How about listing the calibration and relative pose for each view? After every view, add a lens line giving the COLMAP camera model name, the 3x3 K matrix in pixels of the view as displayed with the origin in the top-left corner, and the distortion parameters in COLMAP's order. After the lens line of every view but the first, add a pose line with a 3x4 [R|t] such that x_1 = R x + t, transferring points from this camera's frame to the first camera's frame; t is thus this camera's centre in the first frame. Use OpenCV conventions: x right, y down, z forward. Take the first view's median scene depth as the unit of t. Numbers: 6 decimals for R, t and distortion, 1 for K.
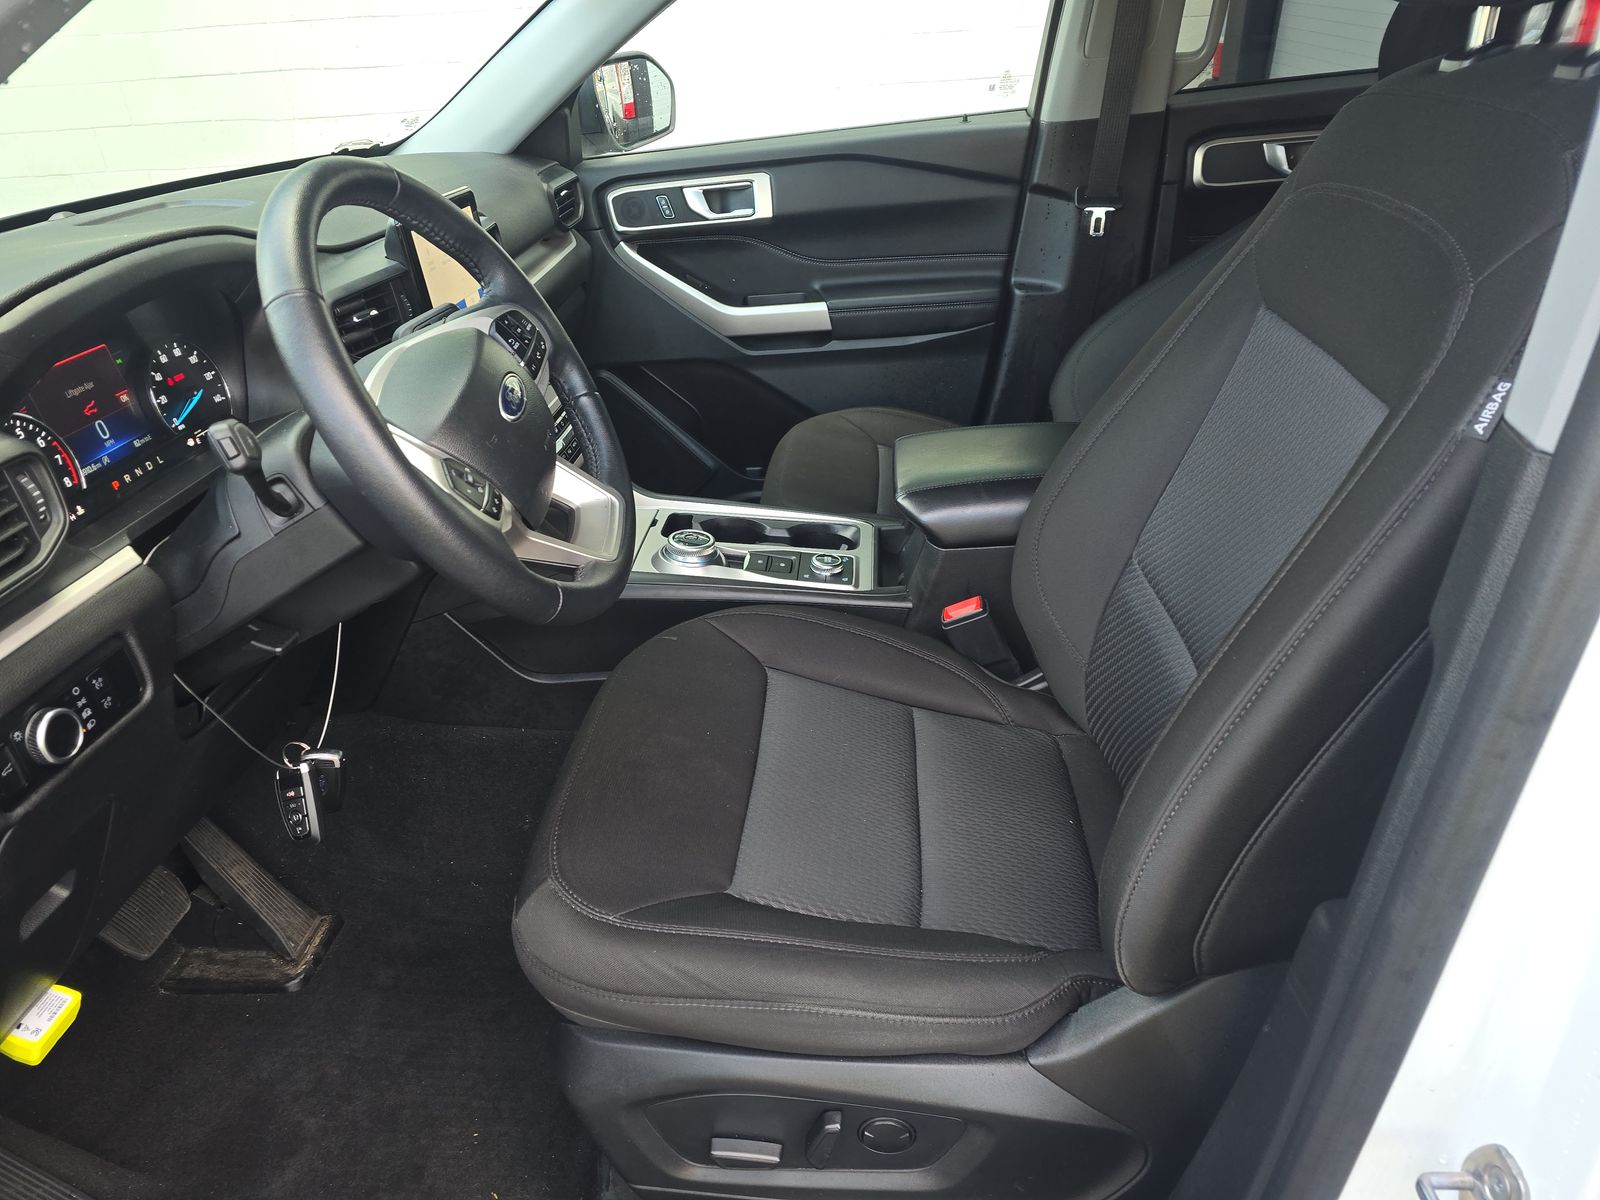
lens RADIAL K [[1082.5, 0, 800.0], [0, 1082.5, 600.0], [0, 0, 1]] dist [0.039622, -0.053345]
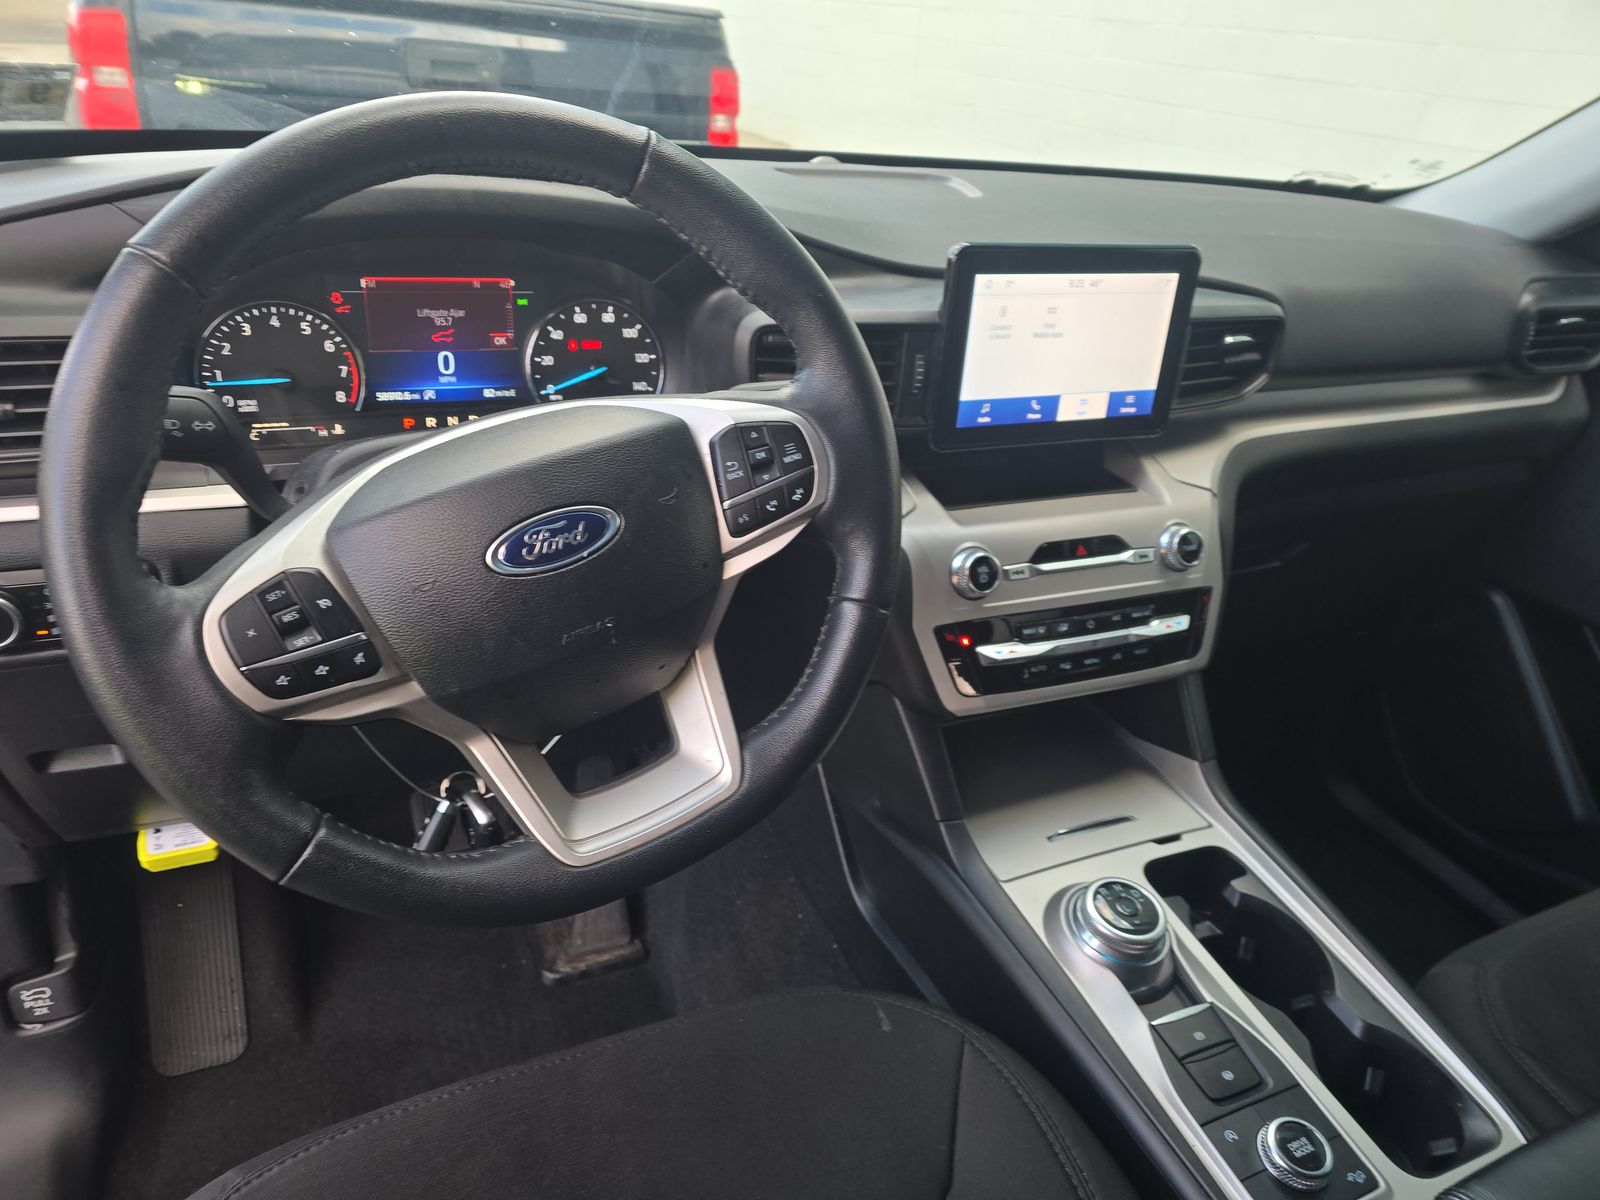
lens RADIAL K [[1082.5, 0, 800.0], [0, 1082.5, 600.0], [0, 0, 1]] dist [0.039622, -0.053345]
pose [[0.465162, 0.494642, -0.734135, 0.212457], [-0.508906, 0.828001, 0.235434, -0.324981], [0.724320, 0.264090, 0.636881, 0.651323]]
